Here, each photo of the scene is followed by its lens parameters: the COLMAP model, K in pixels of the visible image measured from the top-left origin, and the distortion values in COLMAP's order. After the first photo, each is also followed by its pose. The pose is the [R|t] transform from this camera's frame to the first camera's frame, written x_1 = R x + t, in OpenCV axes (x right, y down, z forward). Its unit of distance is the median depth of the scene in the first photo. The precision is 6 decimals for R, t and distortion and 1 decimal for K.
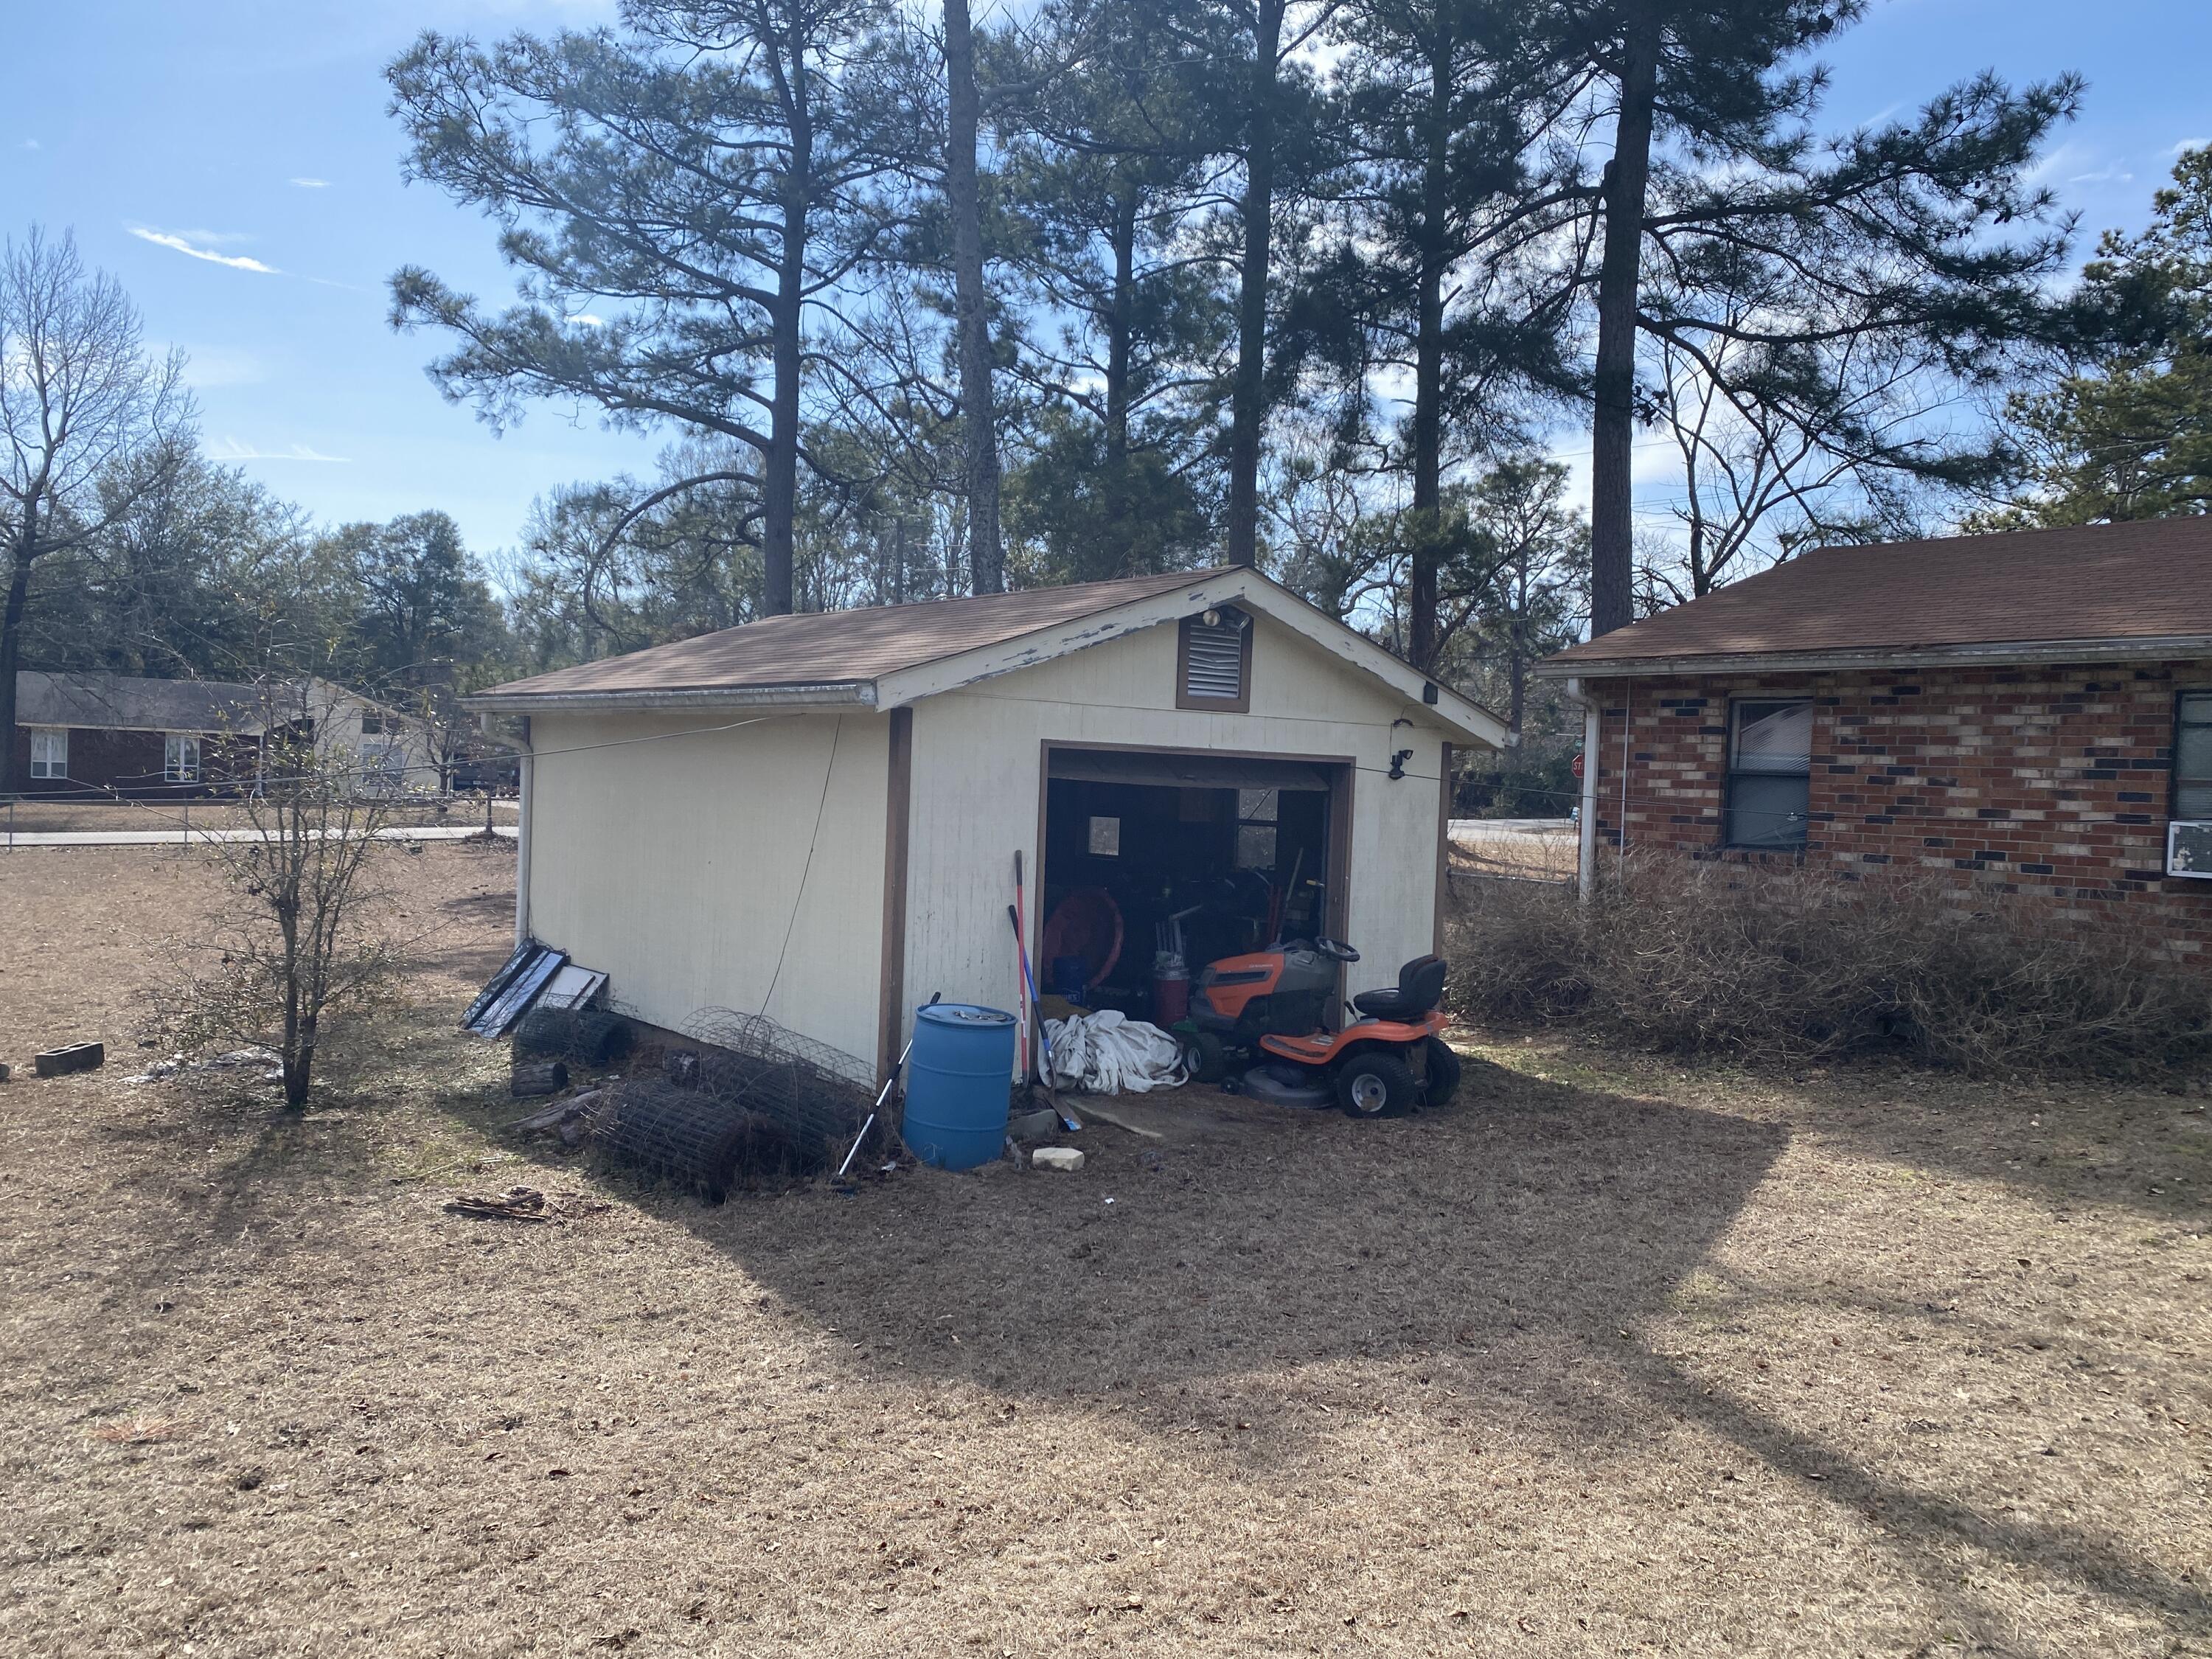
lens RADIAL K [[1946.2, 0, 1186.6], [0, 1946.2, 803.8], [0, 0, 1]] dist [0.078284, -0.001022]
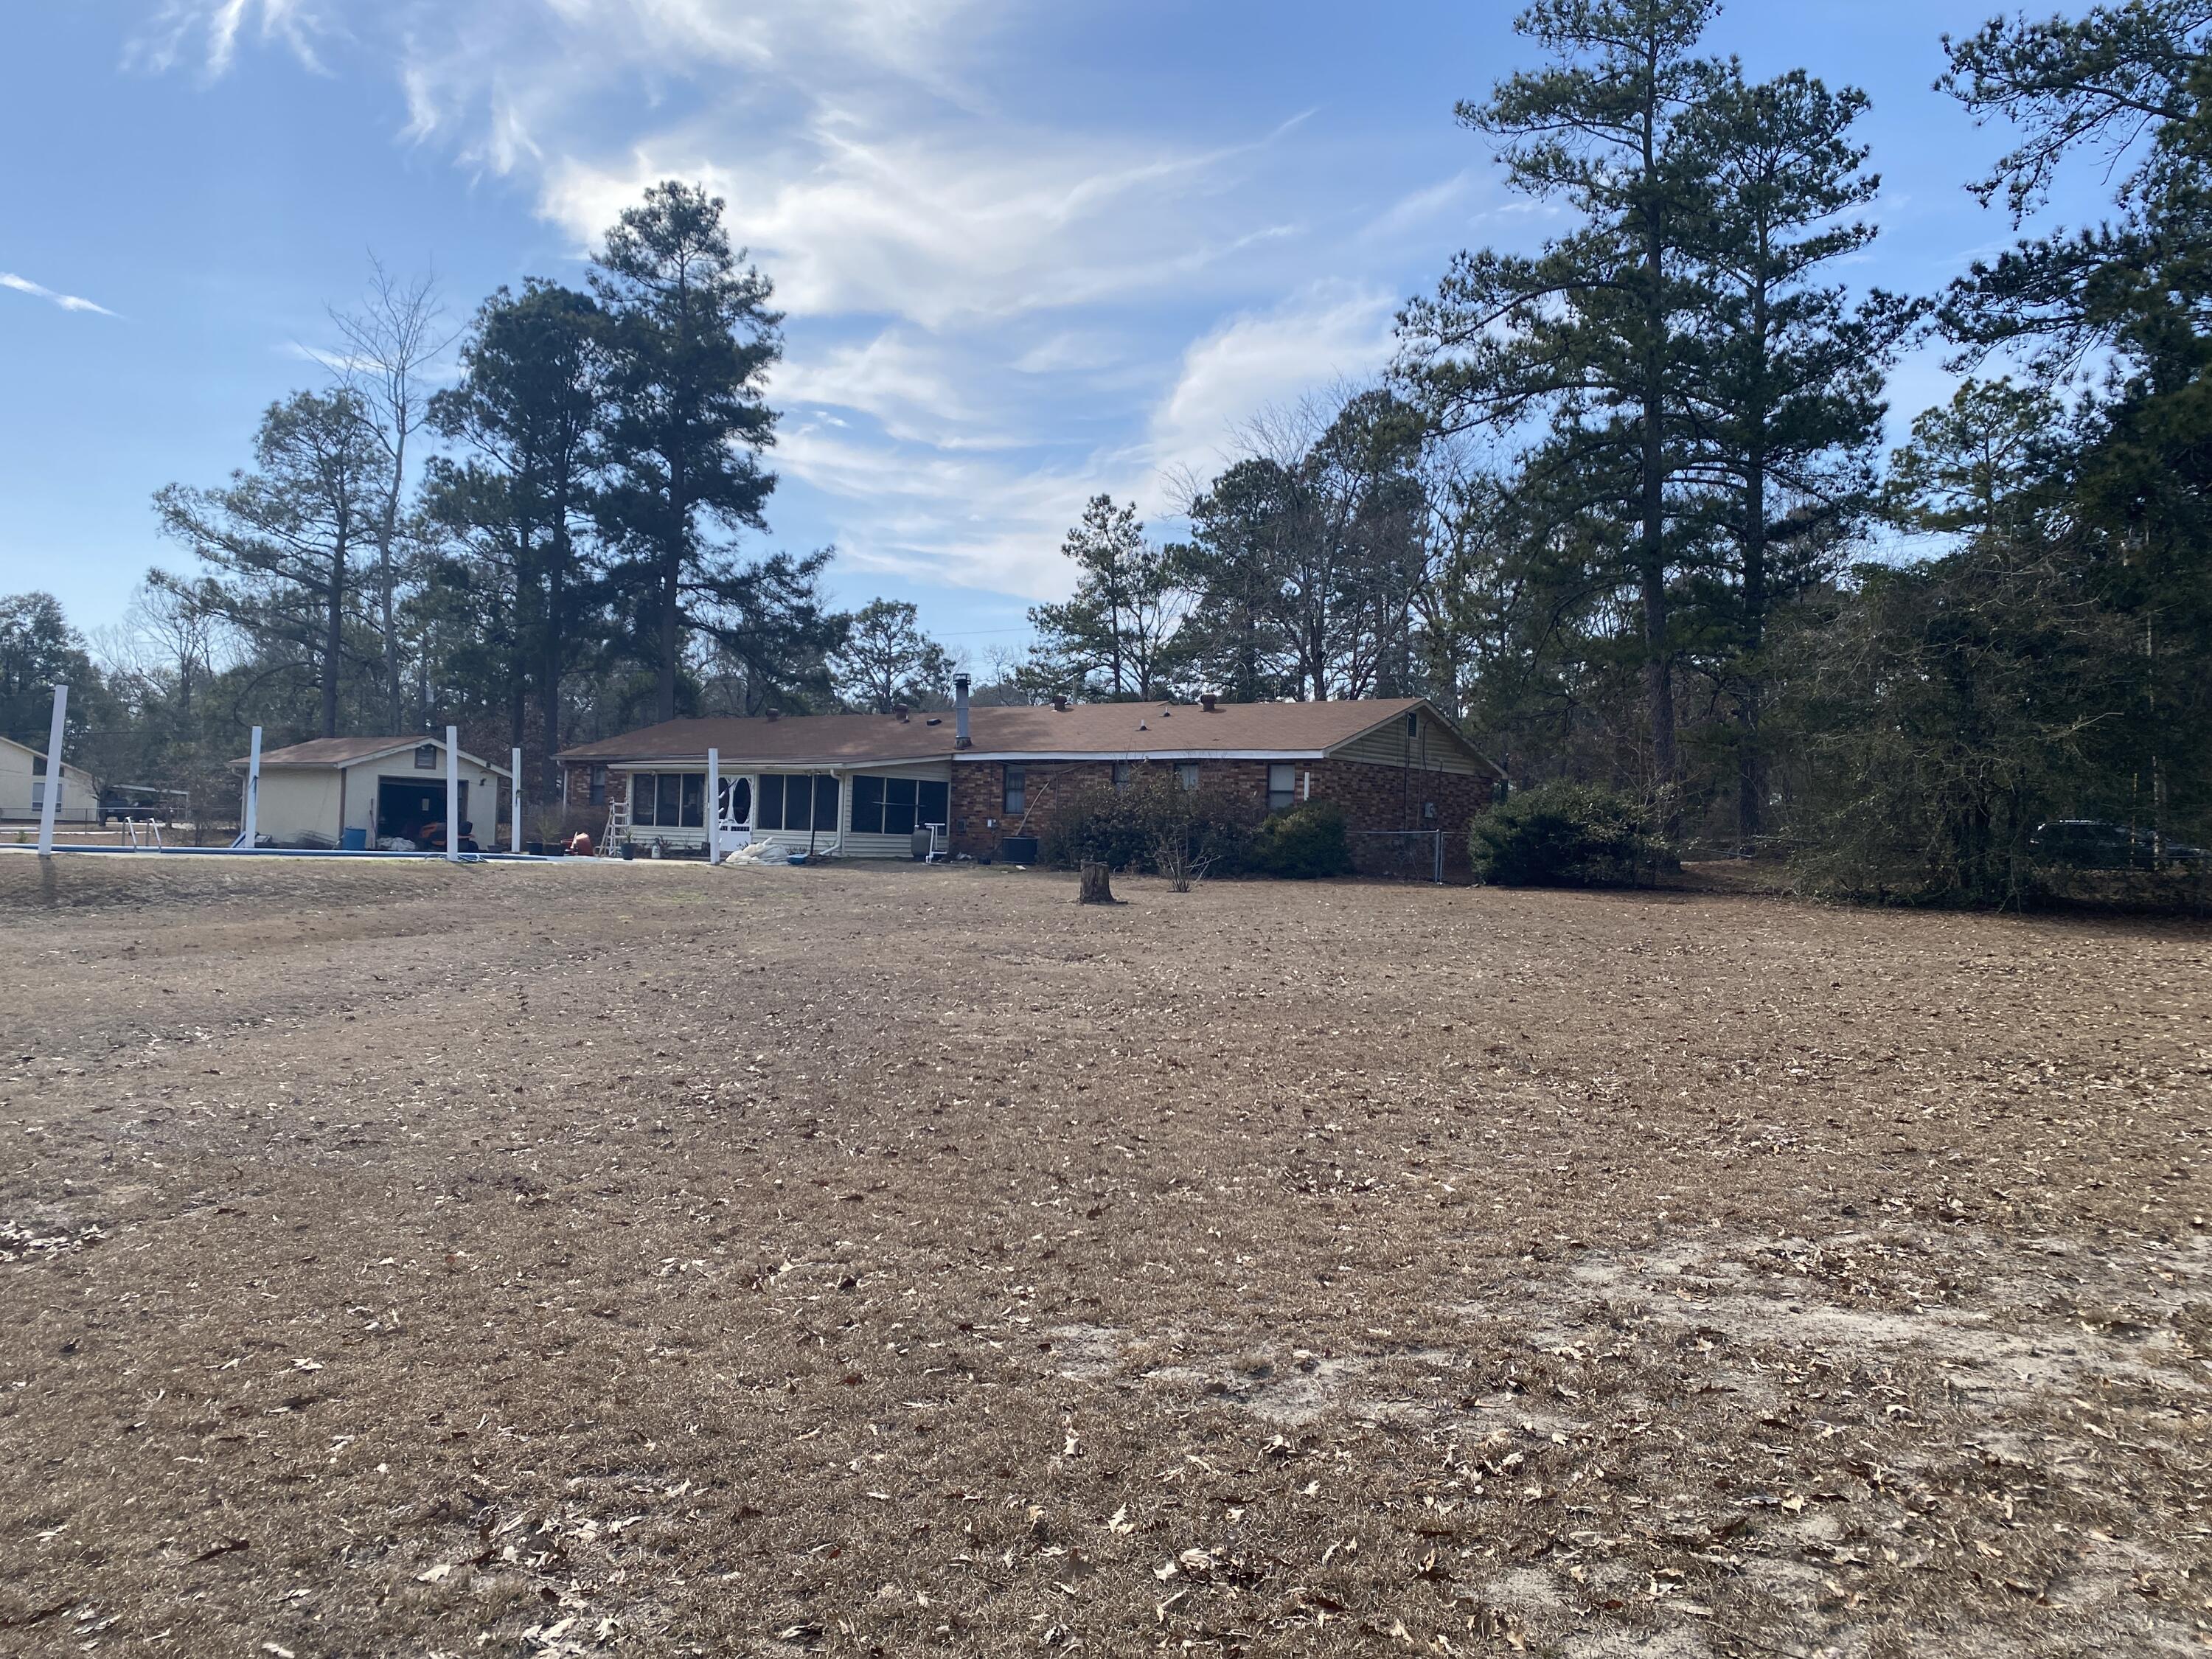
lens RADIAL K [[1946.2, 0, 1186.6], [0, 1946.2, 803.8], [0, 0, 1]] dist [0.078284, -0.001022]
pose [[0.981897, 0.005826, 0.189324, 0.321504], [-0.000853, 0.999653, -0.026340, 0.054896], [-0.189412, 0.025702, 0.981561, -1.379548]]
